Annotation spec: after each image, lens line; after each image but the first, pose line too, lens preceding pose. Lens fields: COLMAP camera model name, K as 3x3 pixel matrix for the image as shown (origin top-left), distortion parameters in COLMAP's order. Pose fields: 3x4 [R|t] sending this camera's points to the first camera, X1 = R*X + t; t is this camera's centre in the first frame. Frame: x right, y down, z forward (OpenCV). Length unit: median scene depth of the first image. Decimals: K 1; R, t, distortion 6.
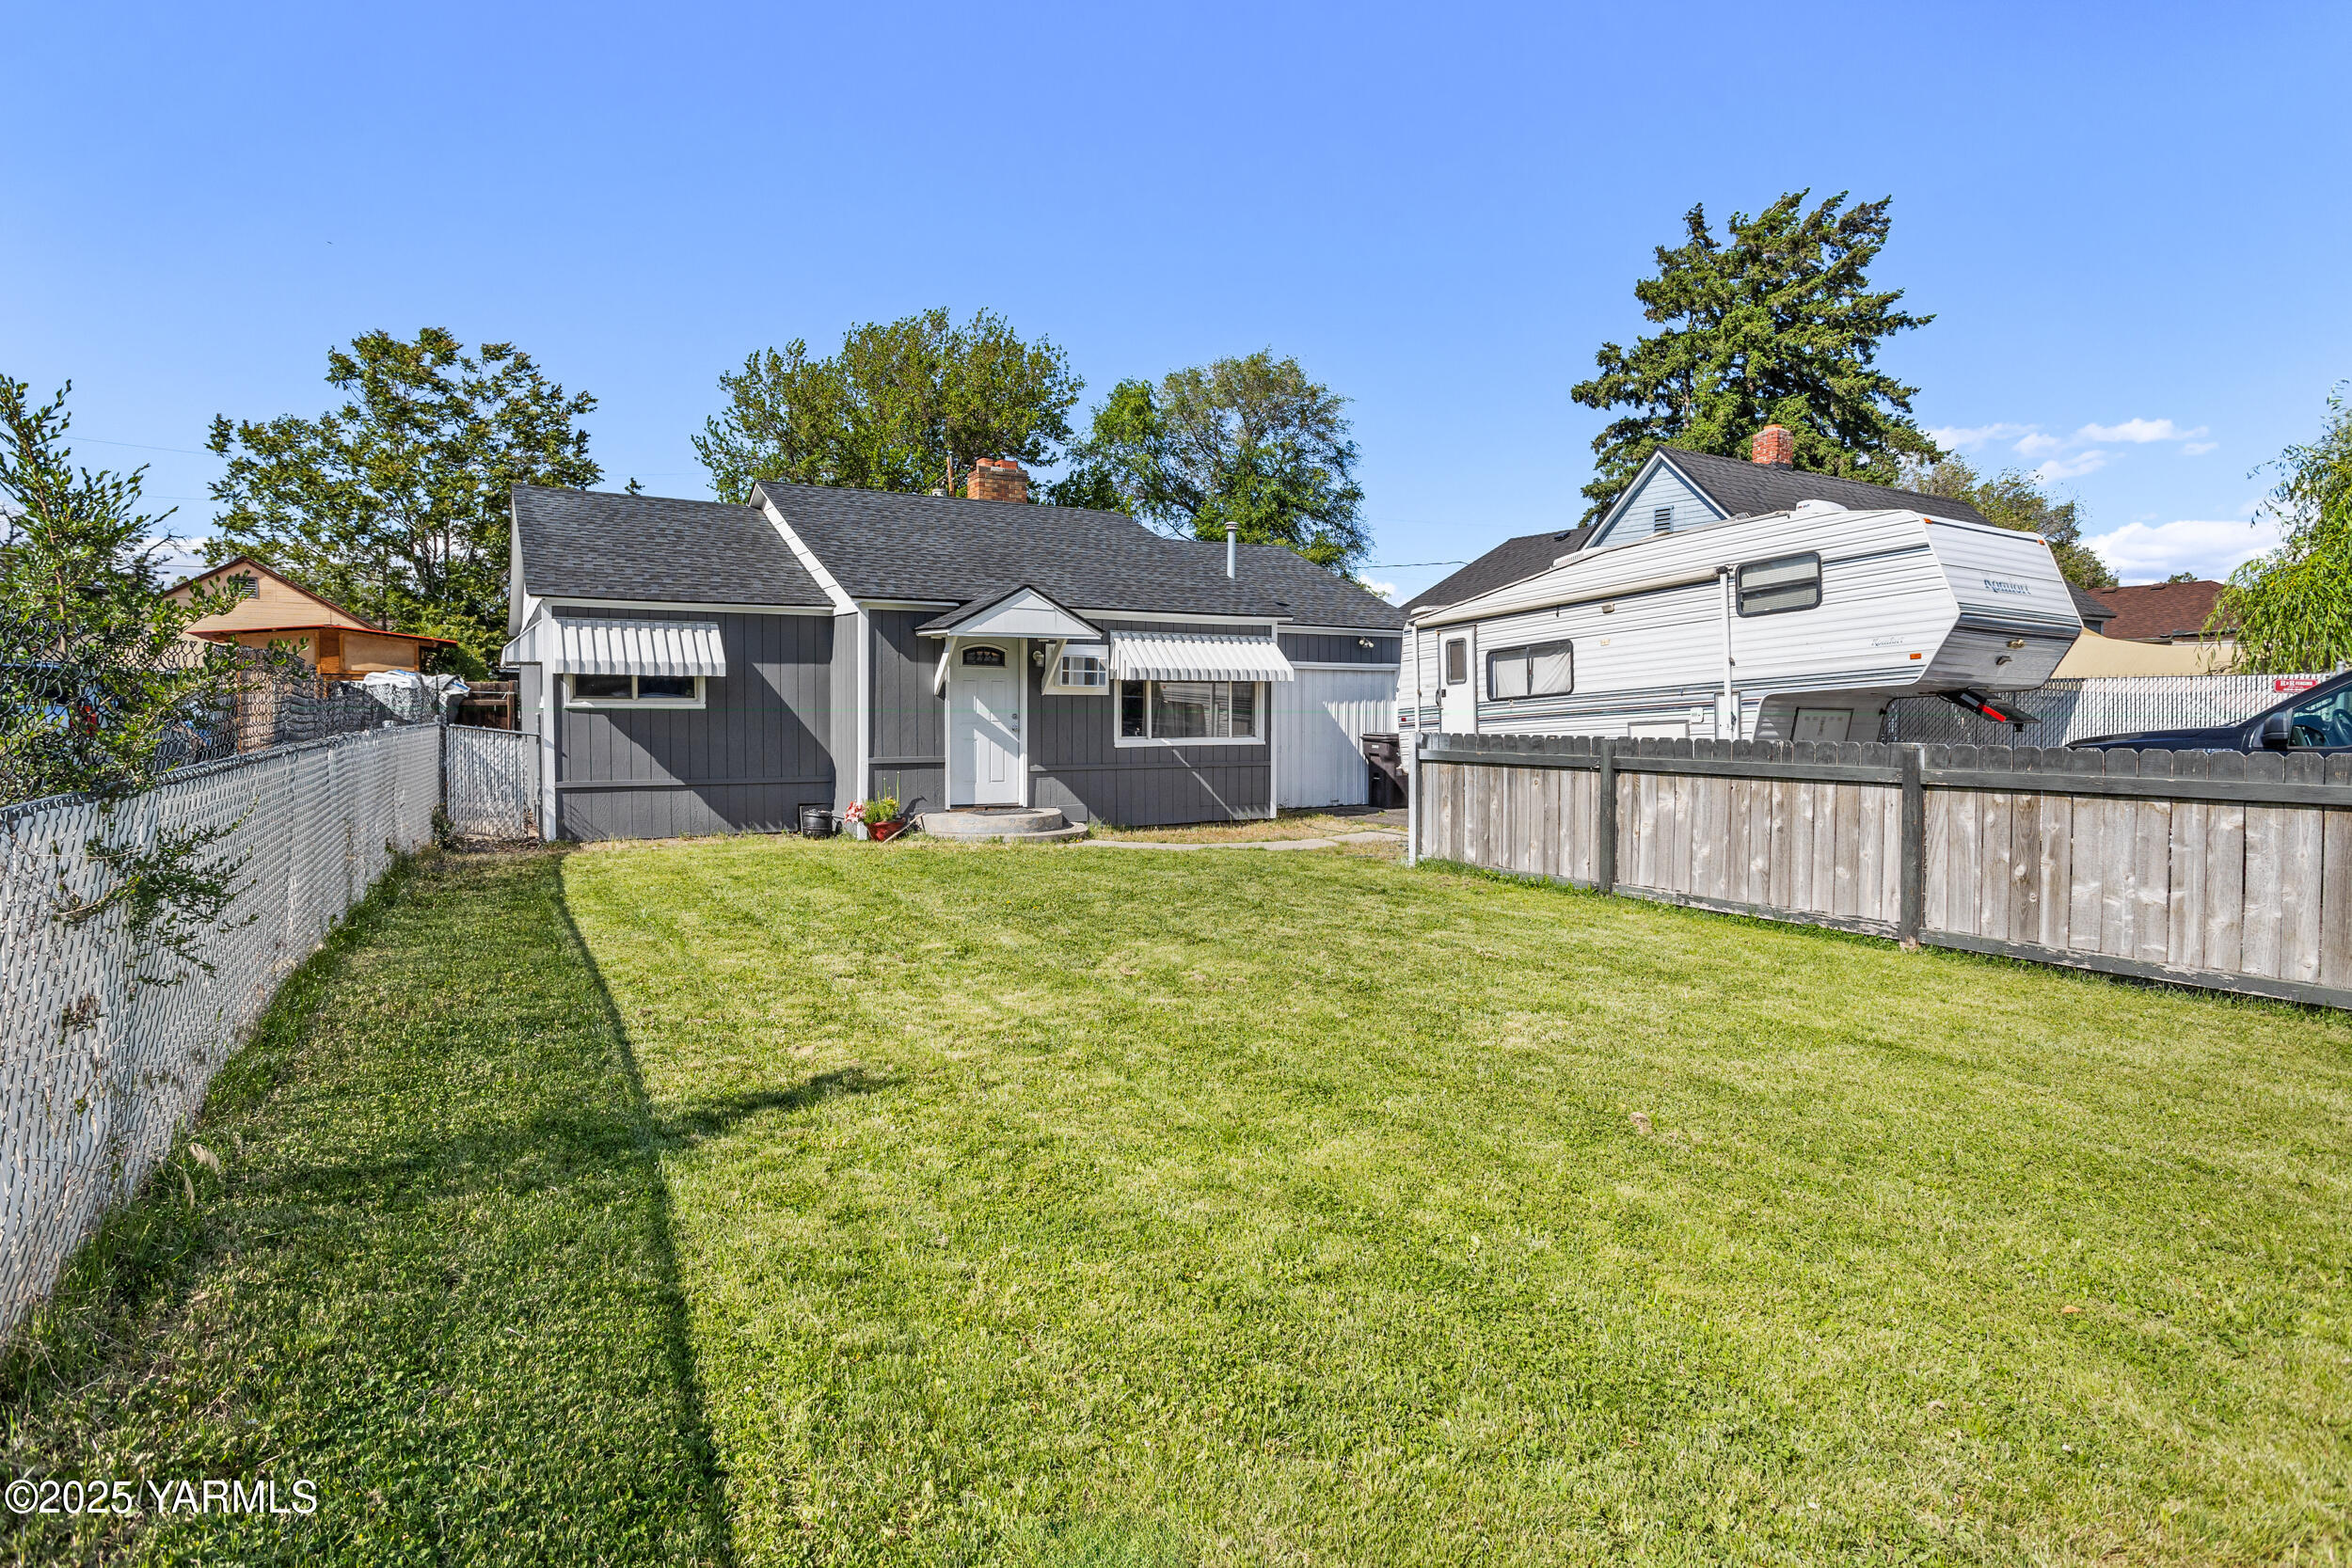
lens RADIAL K [[1201.3, 0, 1169.1], [0, 1201.3, 780.4], [0, 0, 1]] dist [-0.006888, 0.000839]
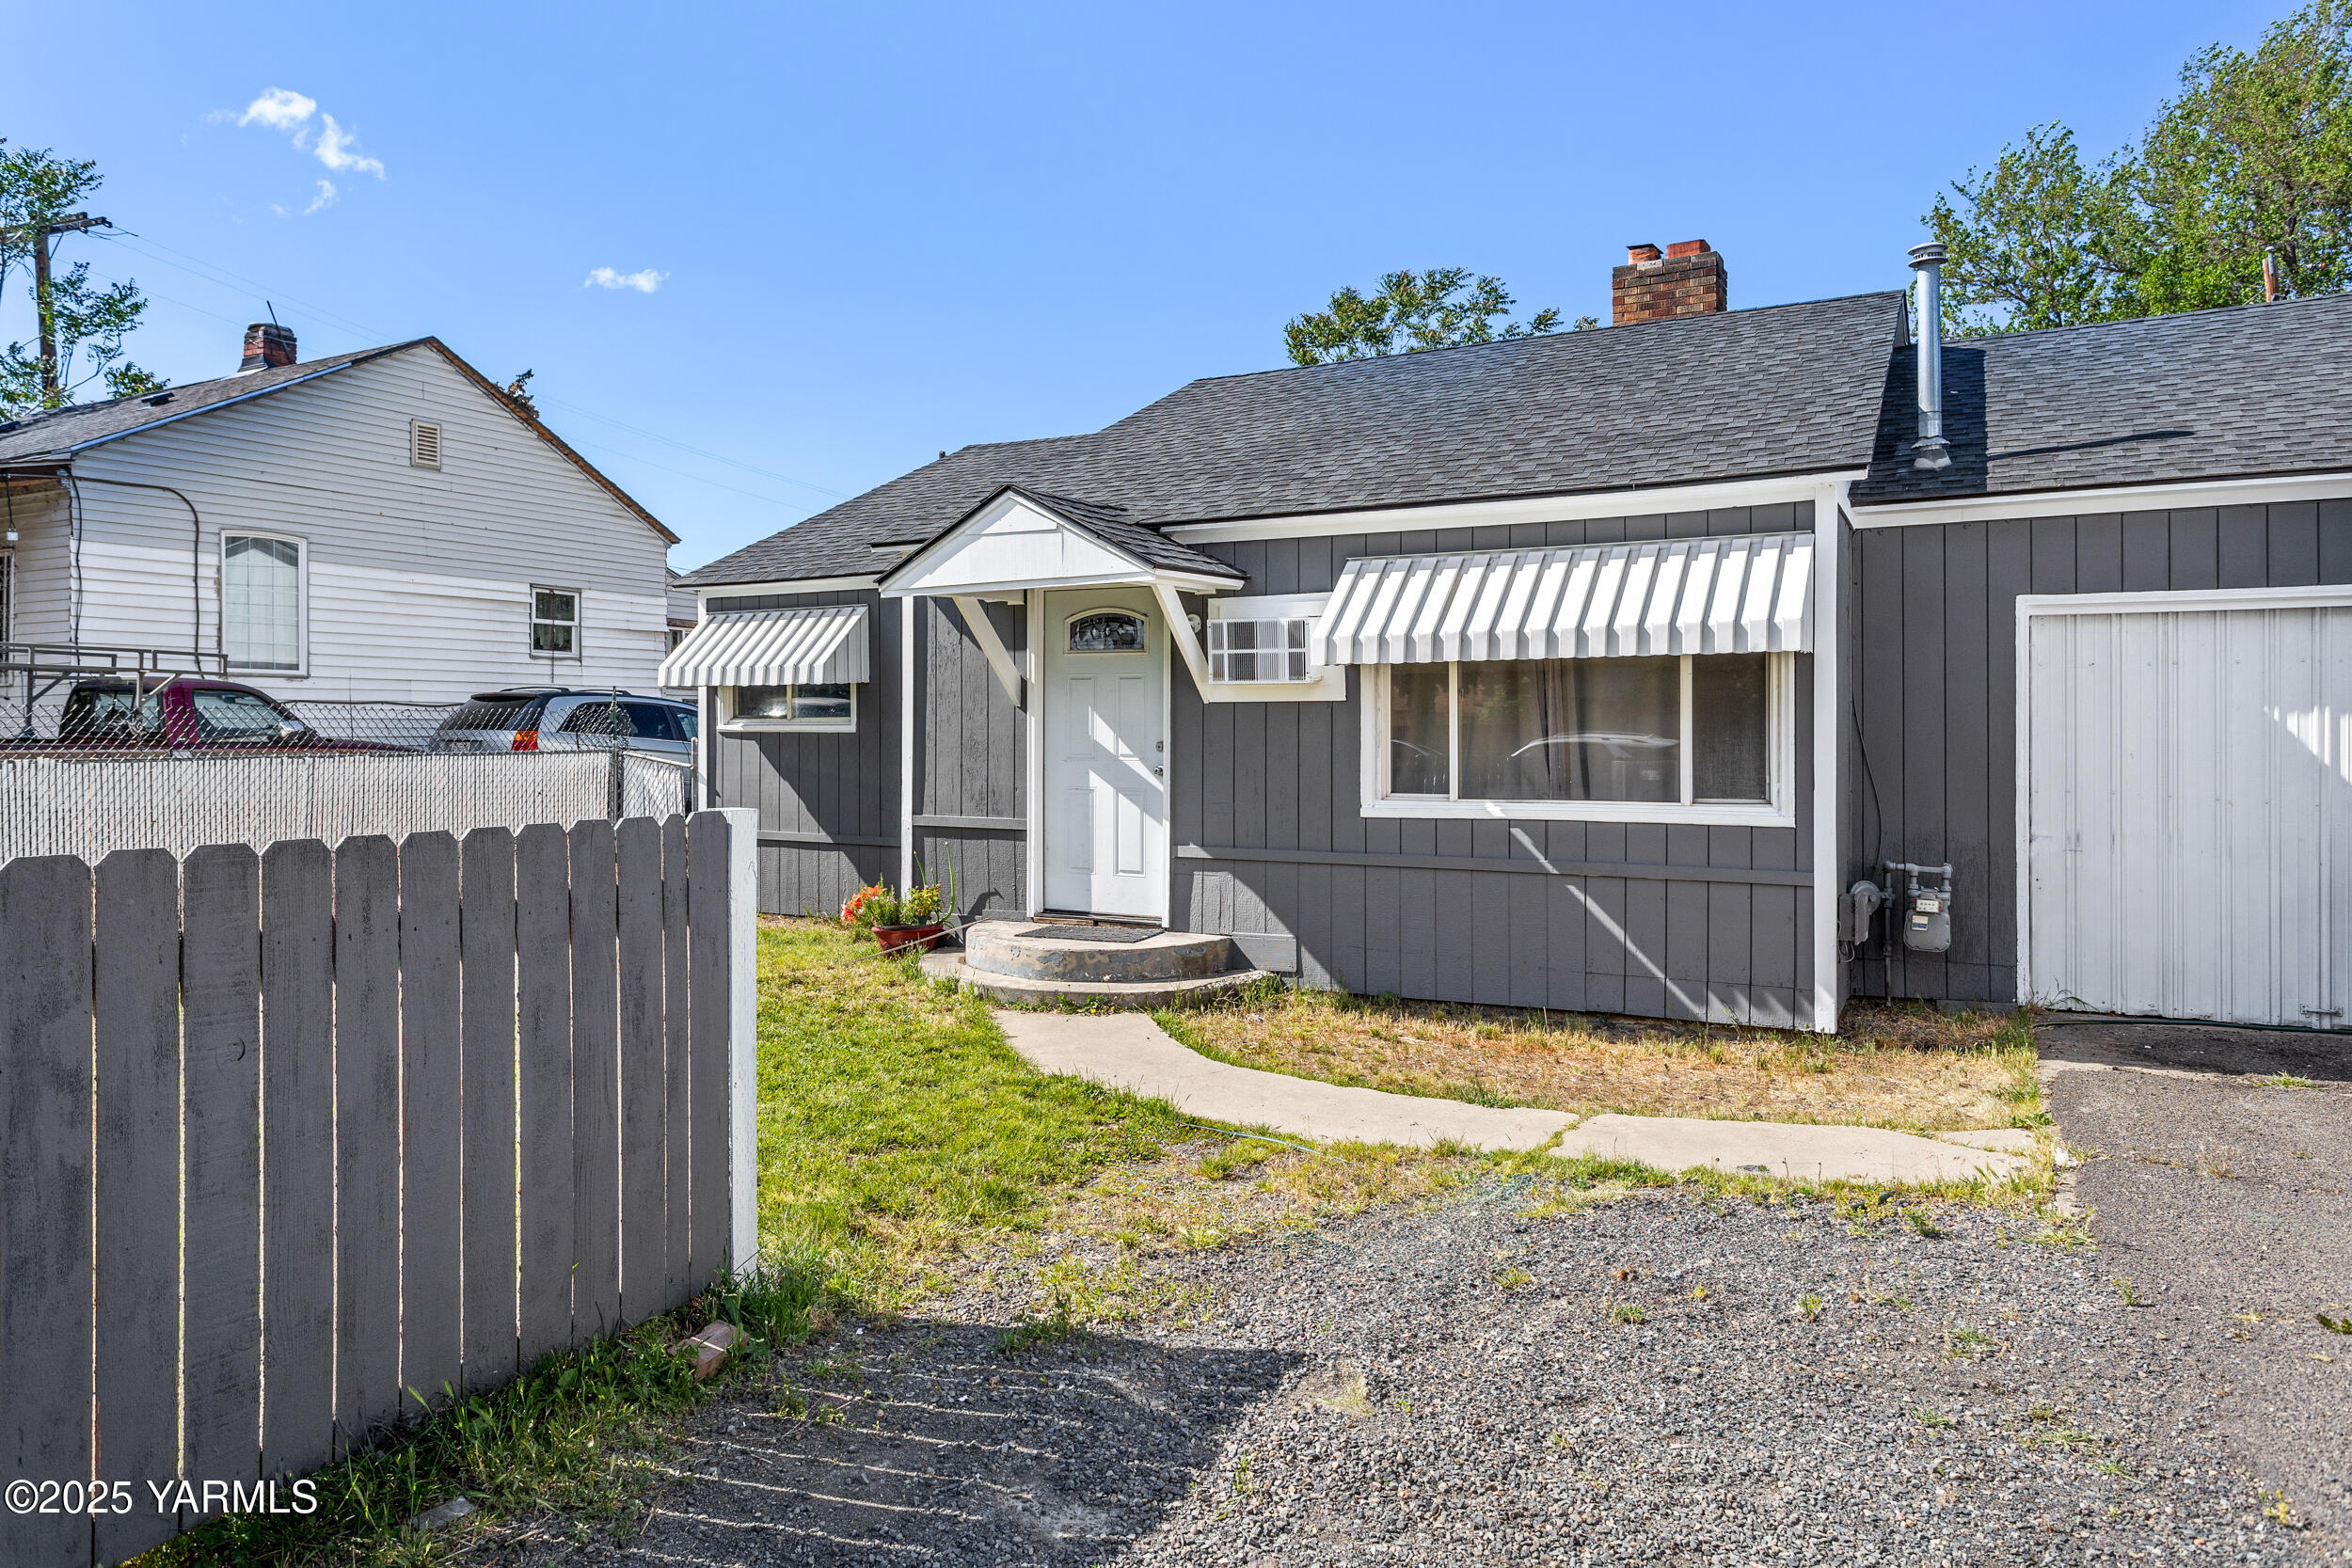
lens RADIAL K [[1589.2, 0, 1175.6], [0, 1589.2, 768.0], [0, 0, 1]] dist [0.002977, -0.000752]
pose [[0.516037, 0.017526, -0.856387, 0.437170], [-0.049142, 0.998750, -0.009172, -0.037467], [0.855155, 0.046818, 0.516253, 0.646539]]
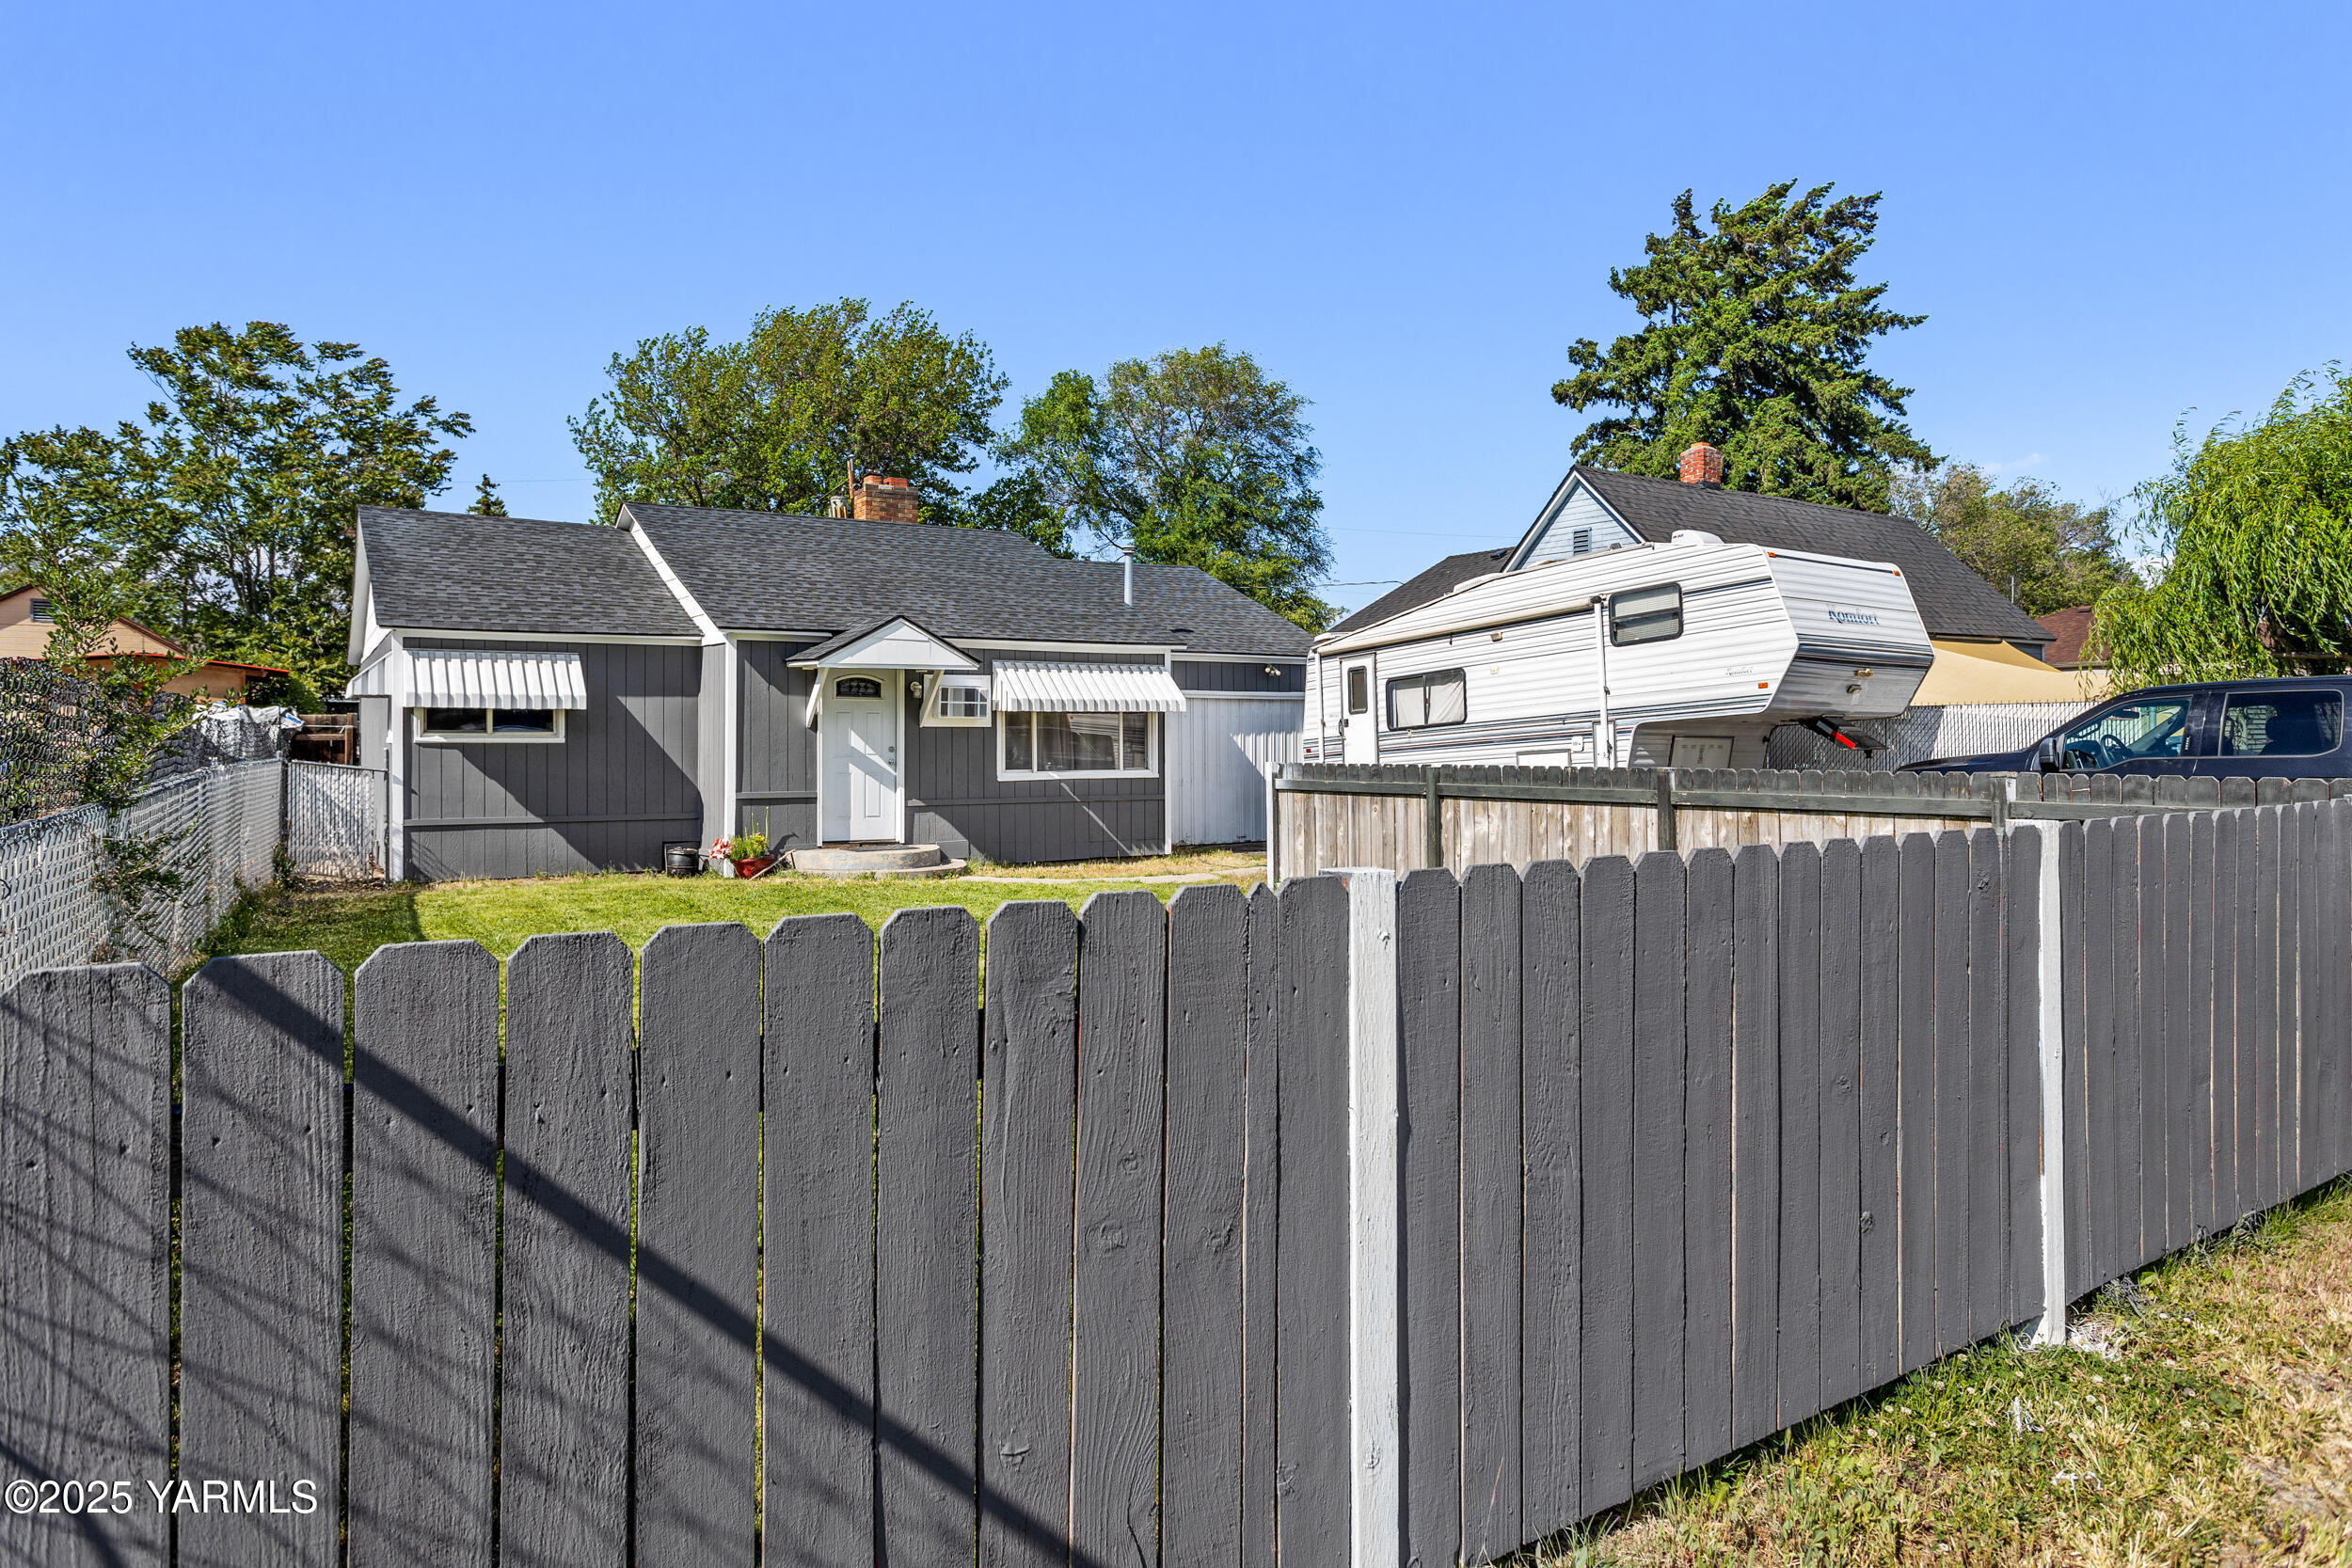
lens RADIAL K [[1381.6, 0, 1179.2], [0, 1381.6, 774.4], [0, 0, 1]] dist [0.003137, 0.000498]
pose [[0.999116, -0.006286, 0.041570, 0.055219], [0.007767, 0.999337, -0.035560, 0.008031], [-0.041319, 0.035851, 0.998503, -0.116948]]
